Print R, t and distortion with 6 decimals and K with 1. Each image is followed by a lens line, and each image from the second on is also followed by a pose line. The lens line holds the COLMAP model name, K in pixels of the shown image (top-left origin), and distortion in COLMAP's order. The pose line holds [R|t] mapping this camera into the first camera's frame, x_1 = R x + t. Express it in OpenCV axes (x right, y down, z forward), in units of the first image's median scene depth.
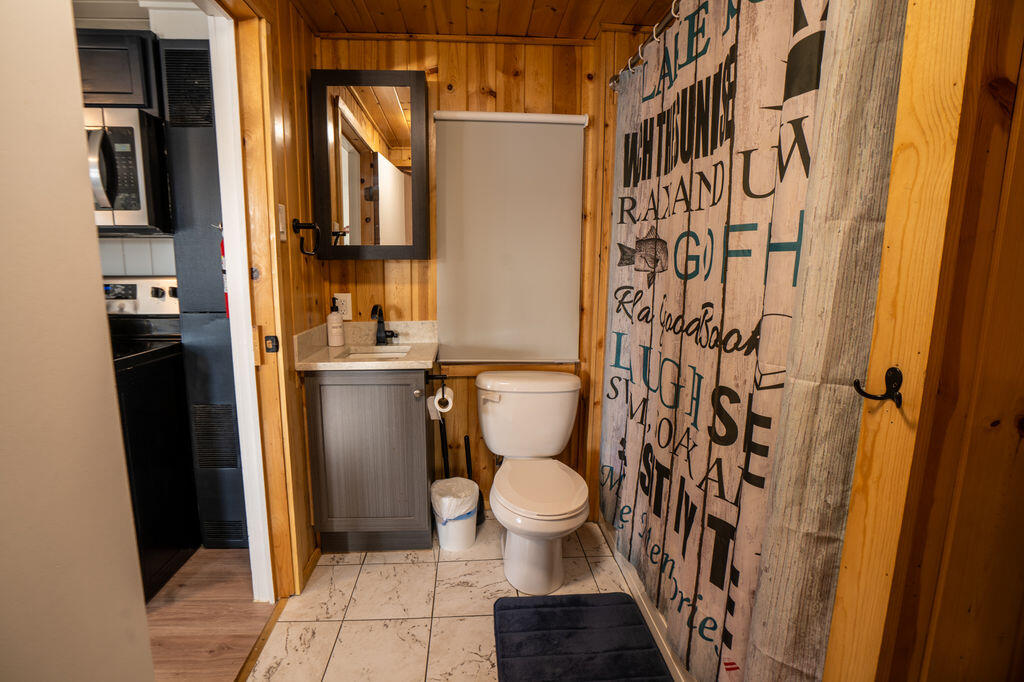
lens RADIAL K [[477.3, 0, 509.1], [0, 477.3, 344.8], [0, 0, 1]] dist [-0.021165, -0.000103]
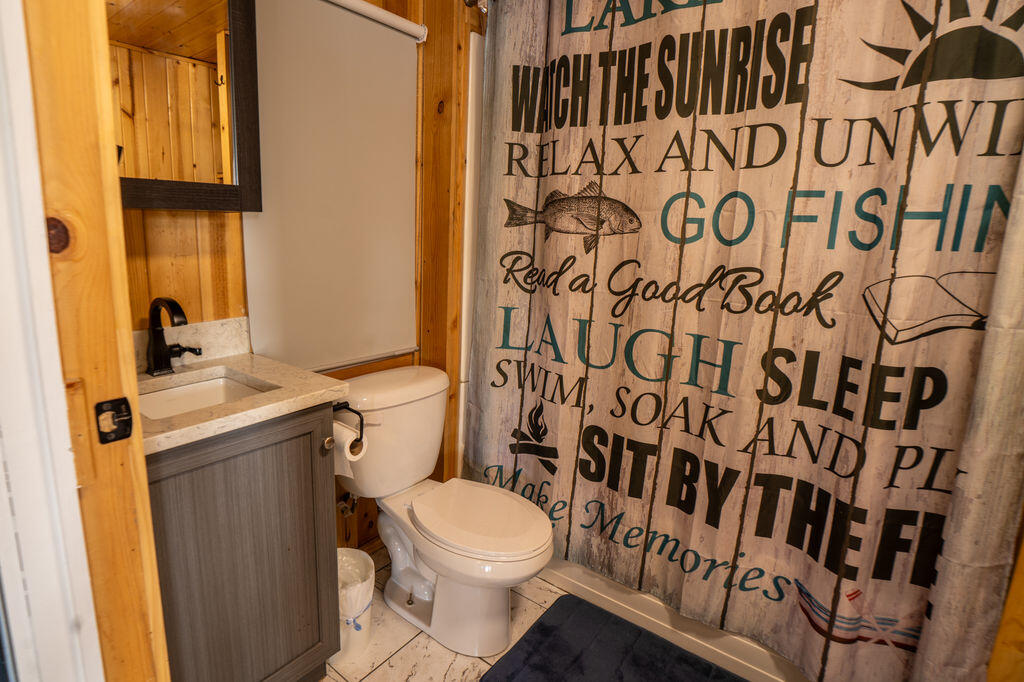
lens RADIAL K [[525.5, 0, 512.0], [0, 525.5, 341.0], [0, 0, 1]] dist [-0.040331, 0.020843]
pose [[0.701133, -0.141047, 0.698941, -0.544713], [0.103918, 0.989987, 0.095536, -0.070609], [-0.705417, 0.005649, 0.708770, 0.445417]]
